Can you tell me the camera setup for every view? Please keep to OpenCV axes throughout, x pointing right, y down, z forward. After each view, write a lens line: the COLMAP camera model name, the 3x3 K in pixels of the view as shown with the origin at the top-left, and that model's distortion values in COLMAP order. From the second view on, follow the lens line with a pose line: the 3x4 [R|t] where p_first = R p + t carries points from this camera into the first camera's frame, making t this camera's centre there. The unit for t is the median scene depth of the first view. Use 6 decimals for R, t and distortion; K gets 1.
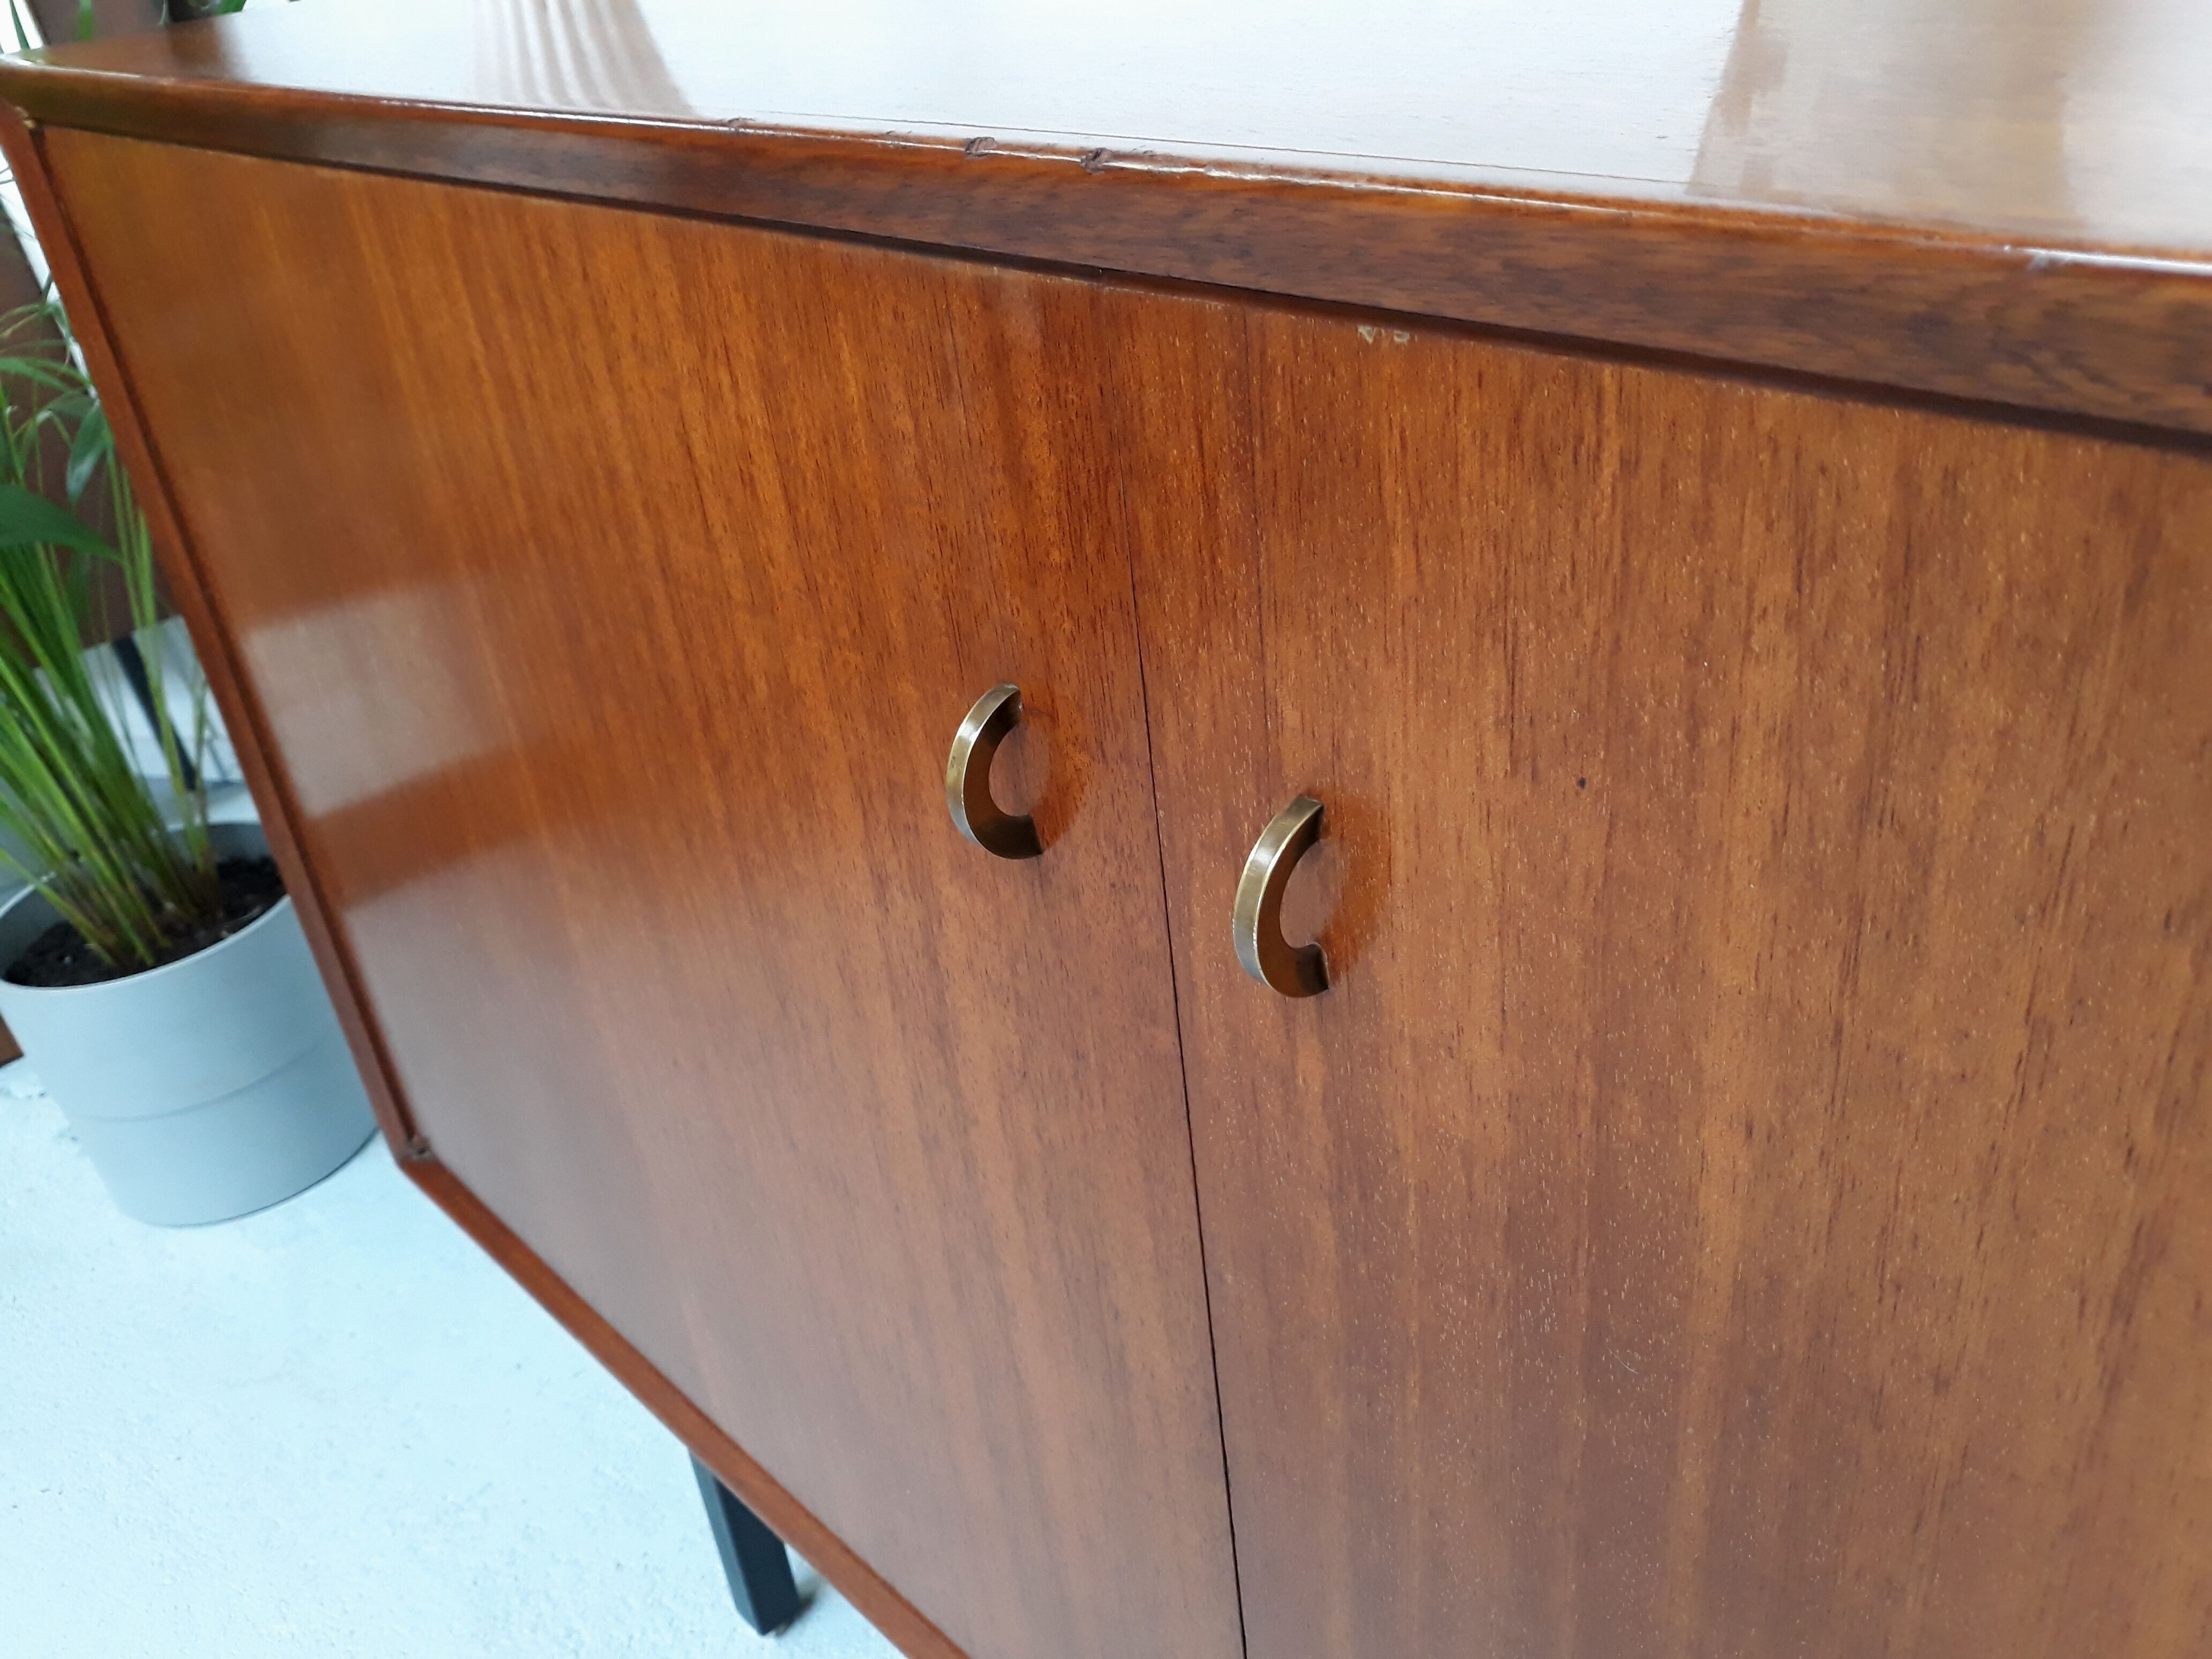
lens RADIAL K [[1861.1, 0, 1106.0], [0, 1861.1, 829.5], [0, 0, 1]] dist [-0.027360, 0.002079]
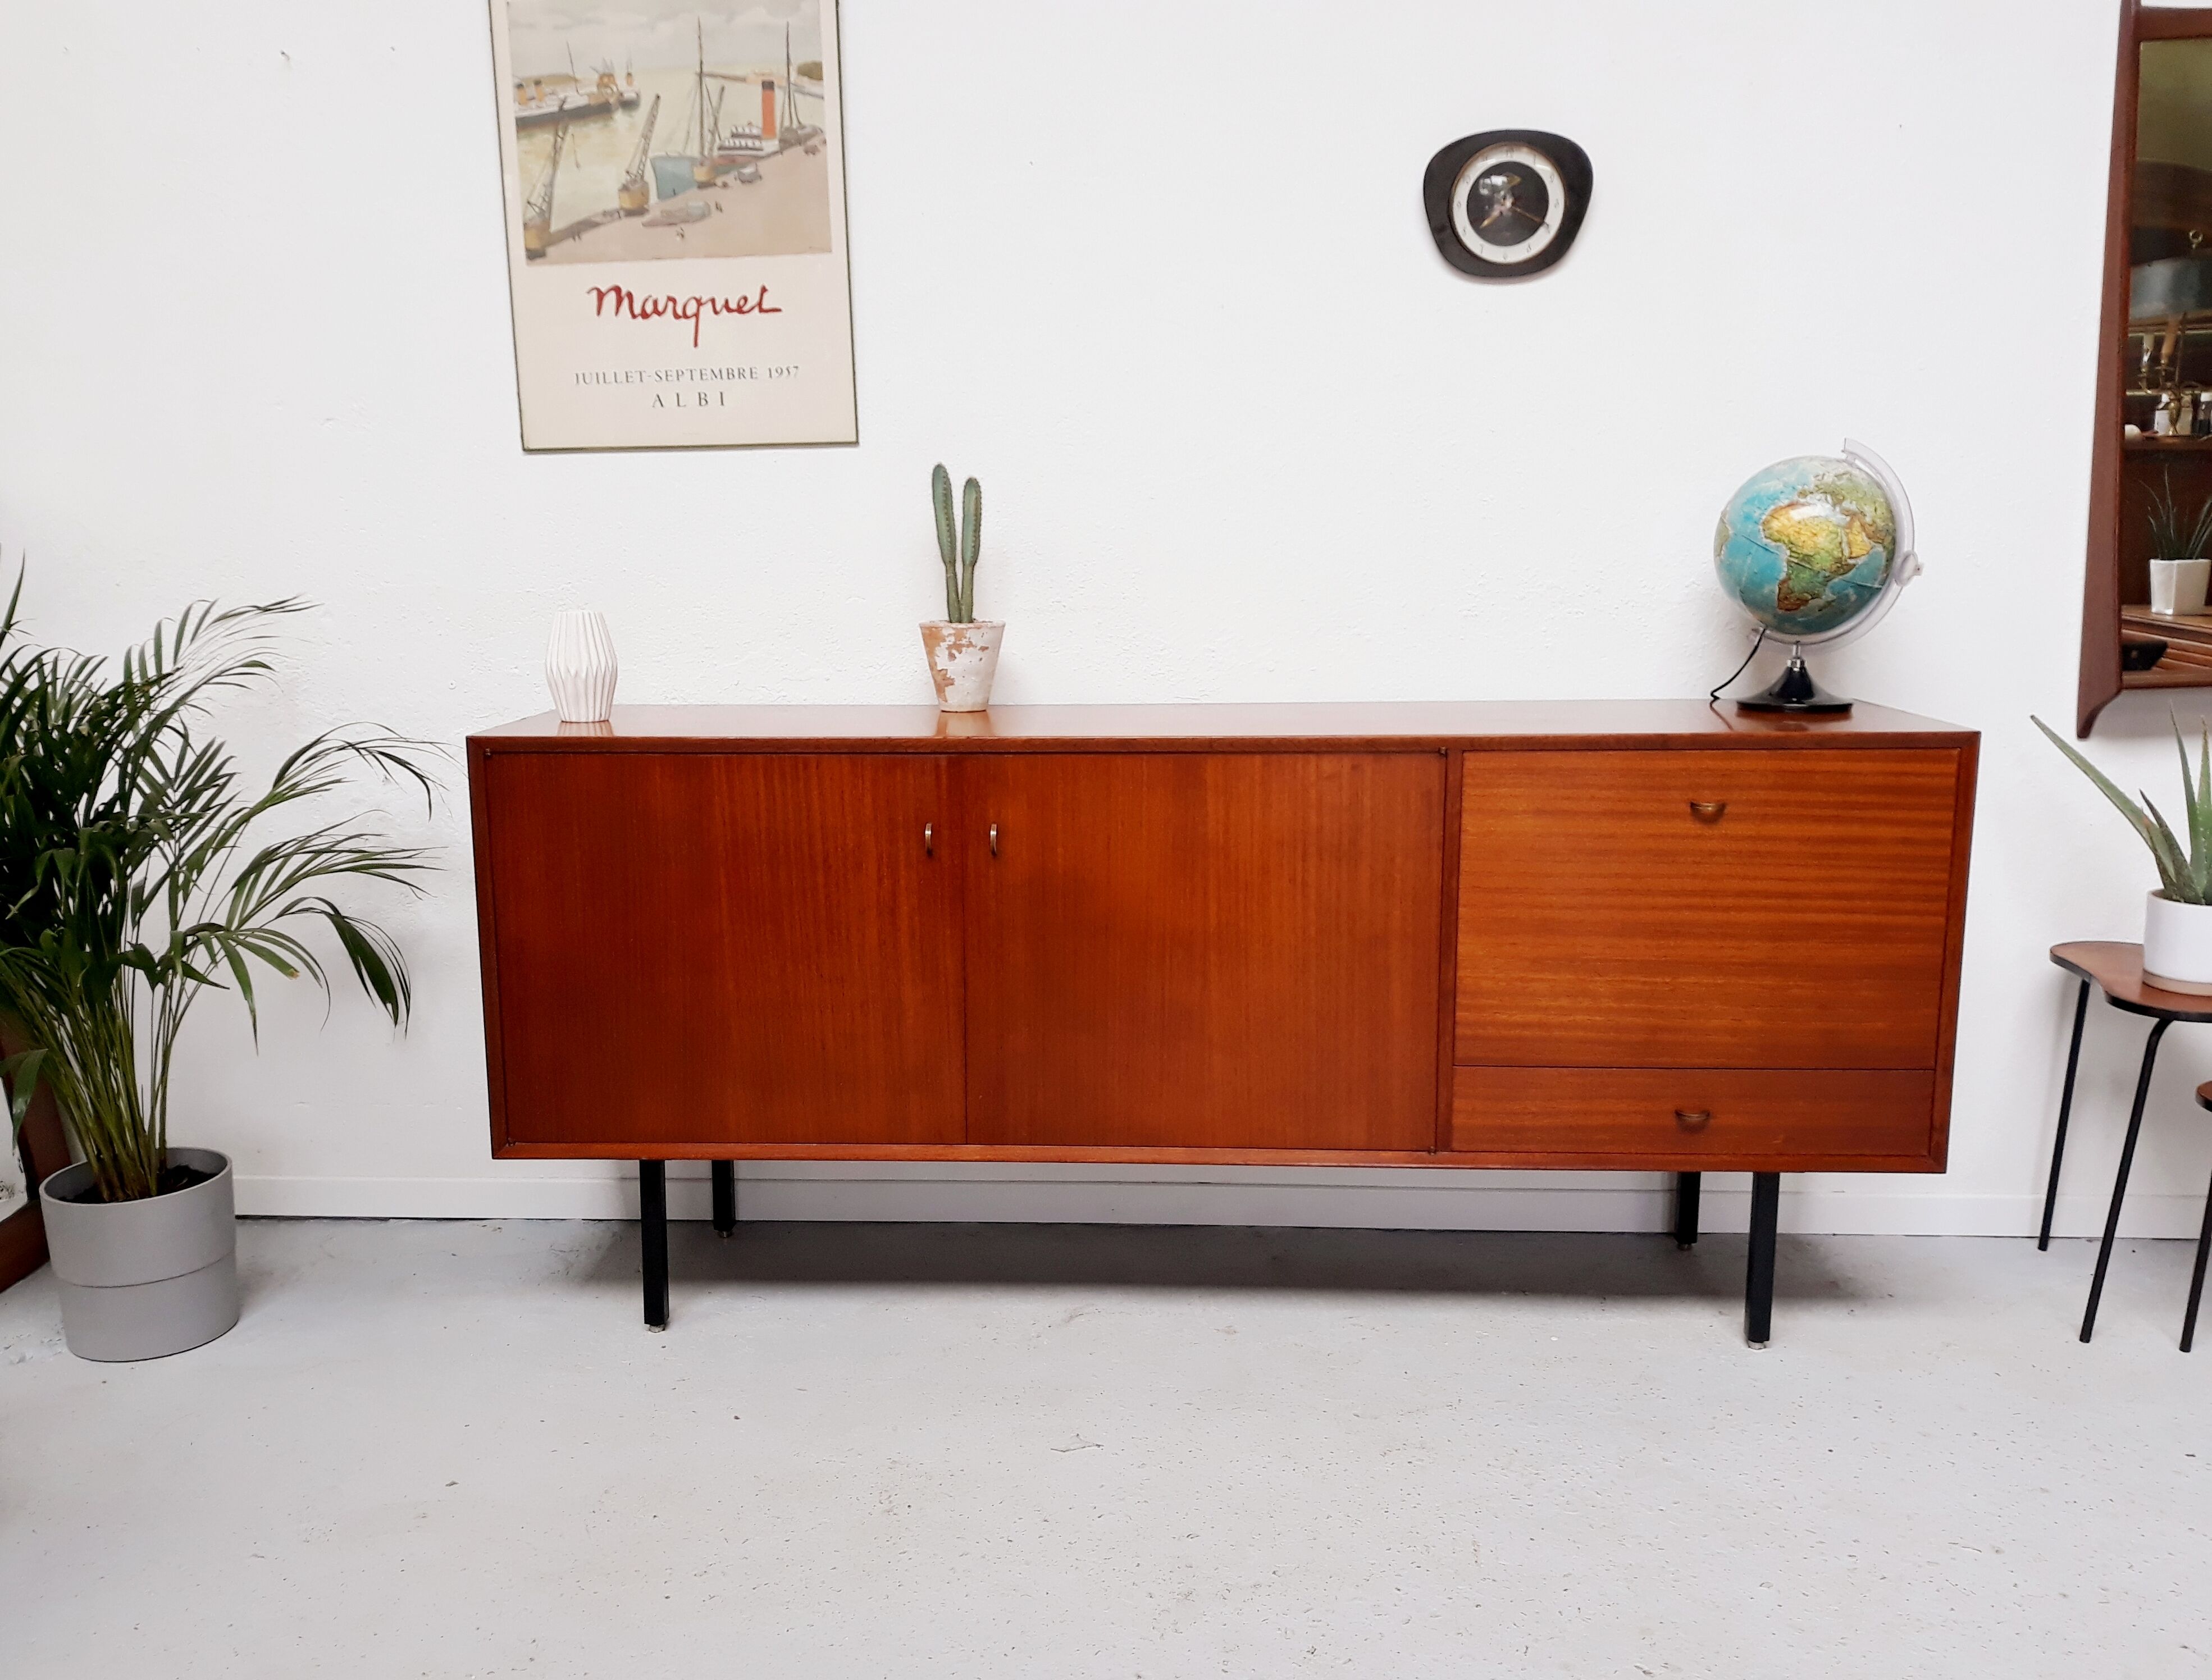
lens RADIAL K [[1890.6, 0, 1064.3], [0, 1890.6, 867.6], [0, 0, 1]] dist [0.156877, -0.422356]
pose [[0.714655, -0.018590, 0.699230, -4.038238], [0.287241, 0.919270, -0.269138, 1.834776], [-0.637778, 0.393189, 0.662301, -3.304512]]
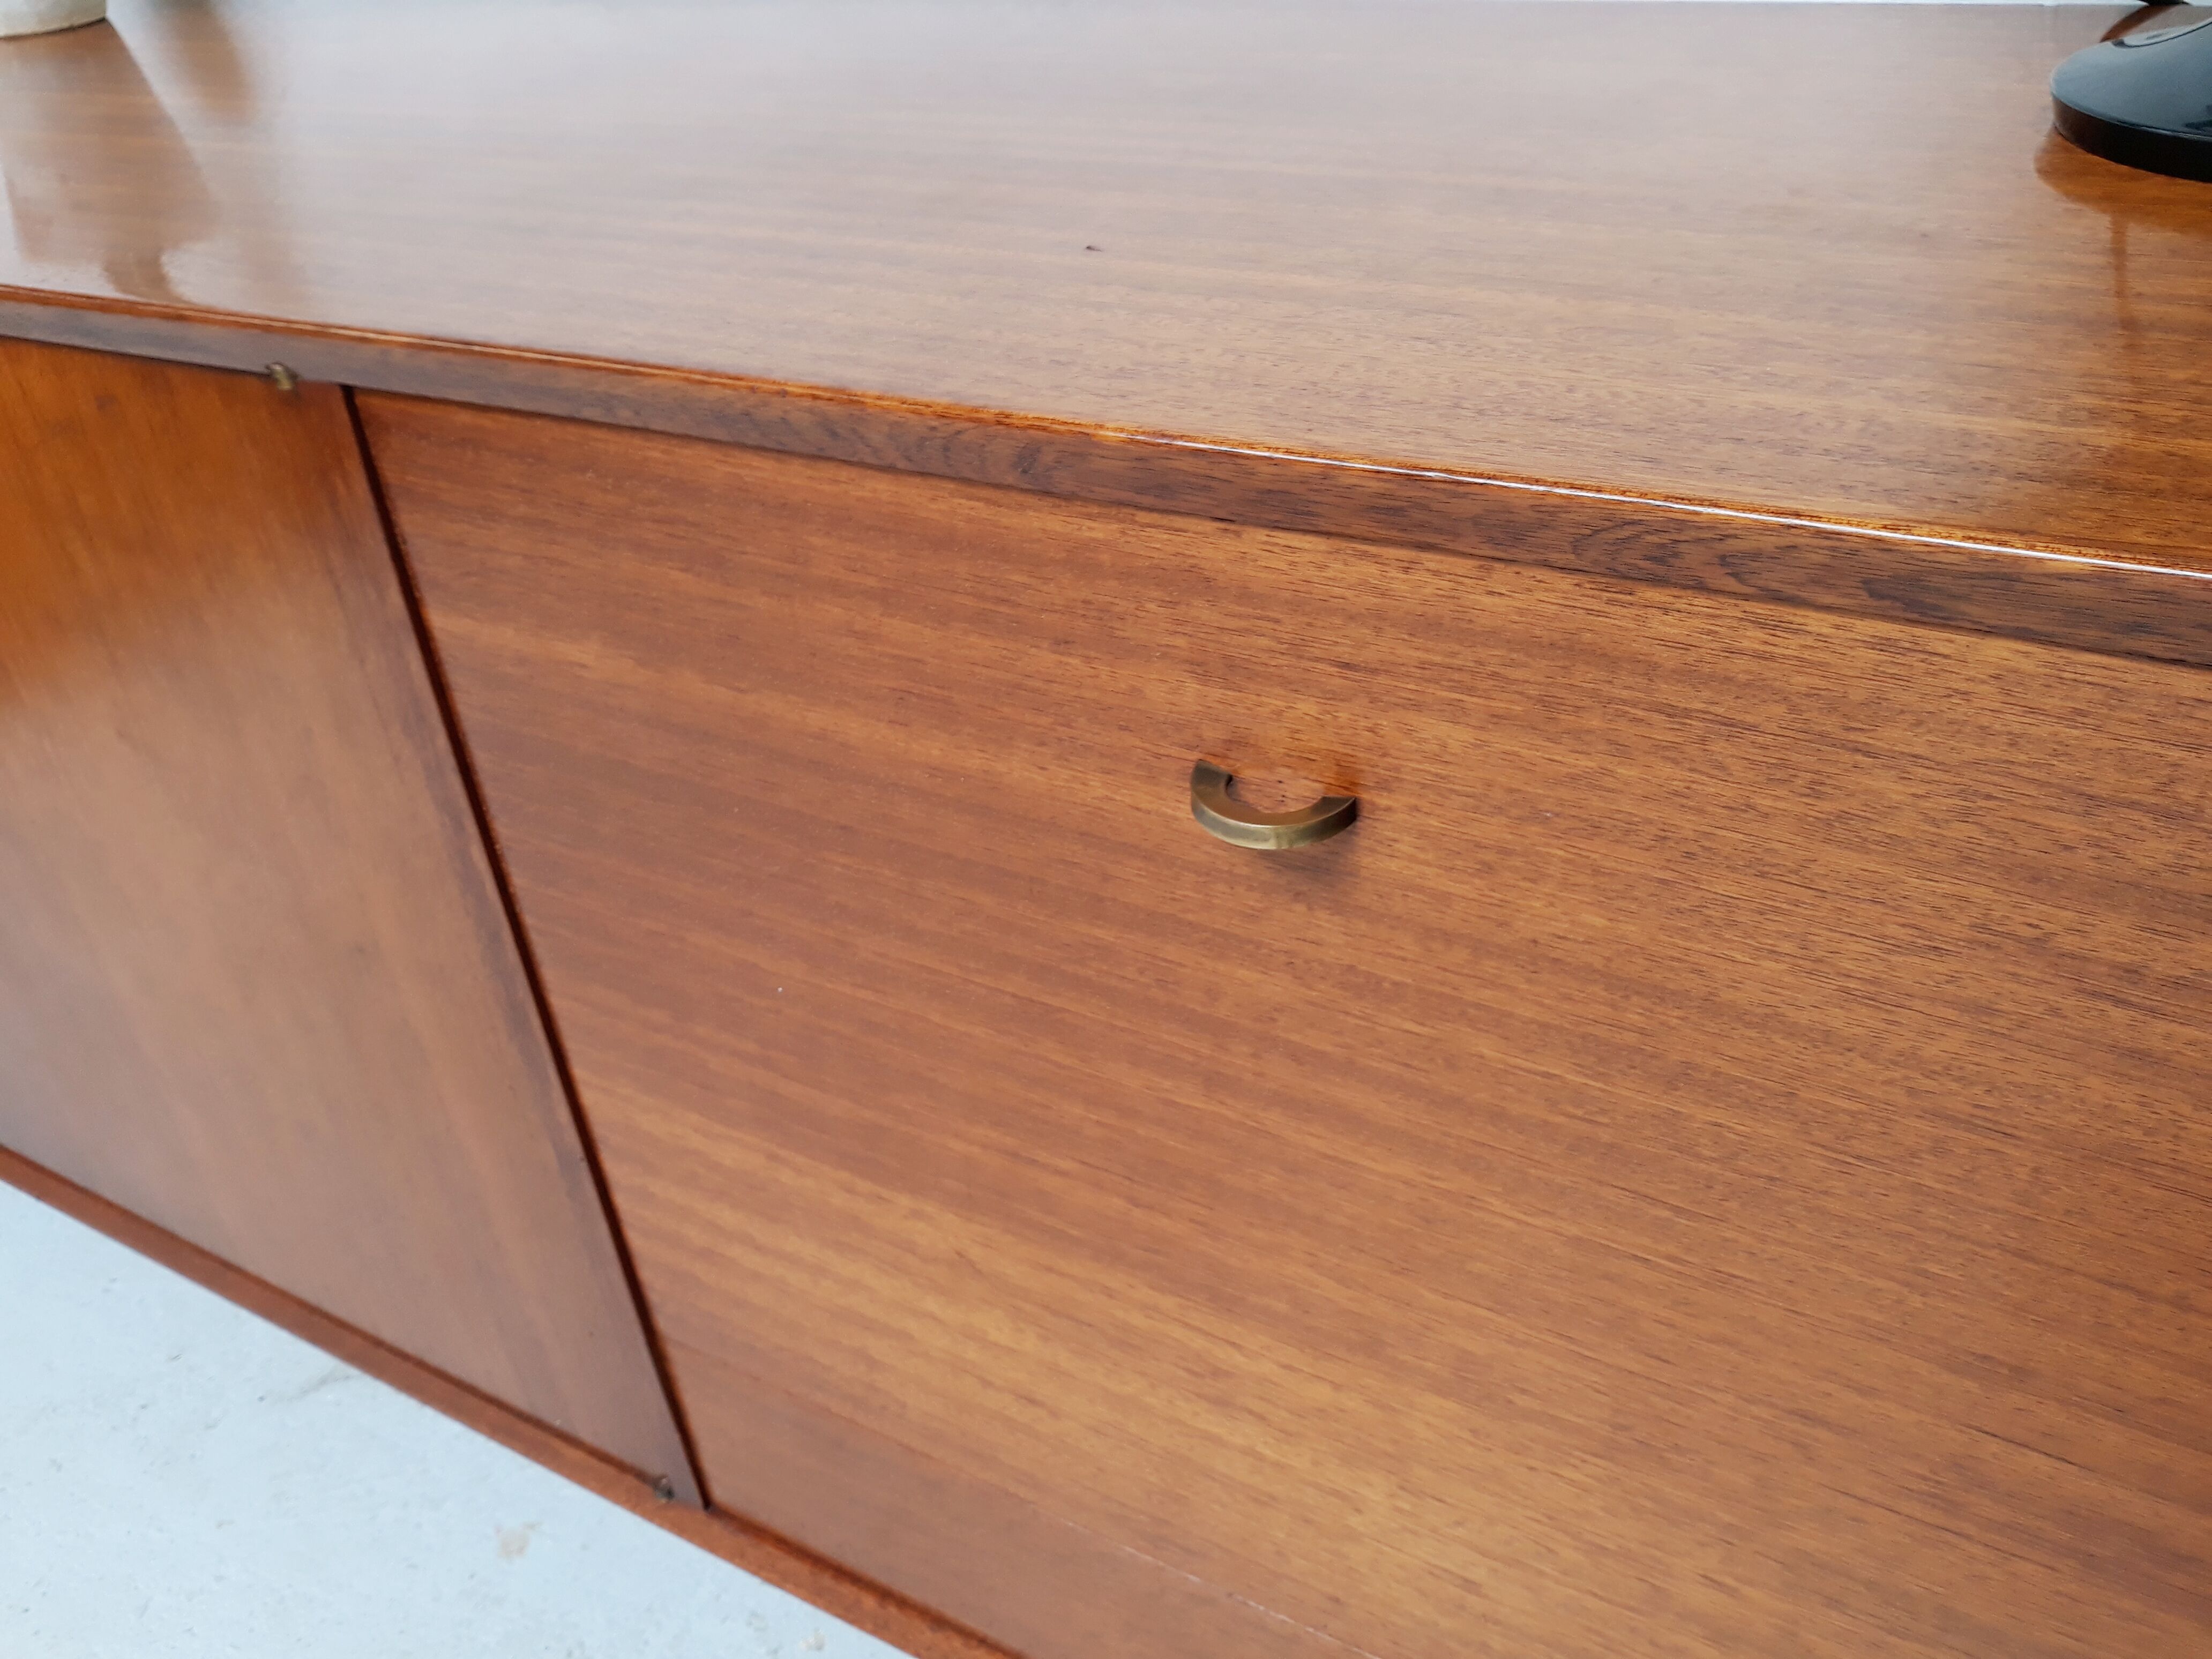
lens RADIAL K [[1861.1, 0, 1106.0], [0, 1861.1, 829.5], [0, 0, 1]] dist [-0.027360, 0.002079]
pose [[0.954436, -0.141178, 0.262909, 1.203354], [0.133310, 0.989930, 0.047625, 0.572081], [-0.266985, -0.010406, 0.963644, -1.724900]]
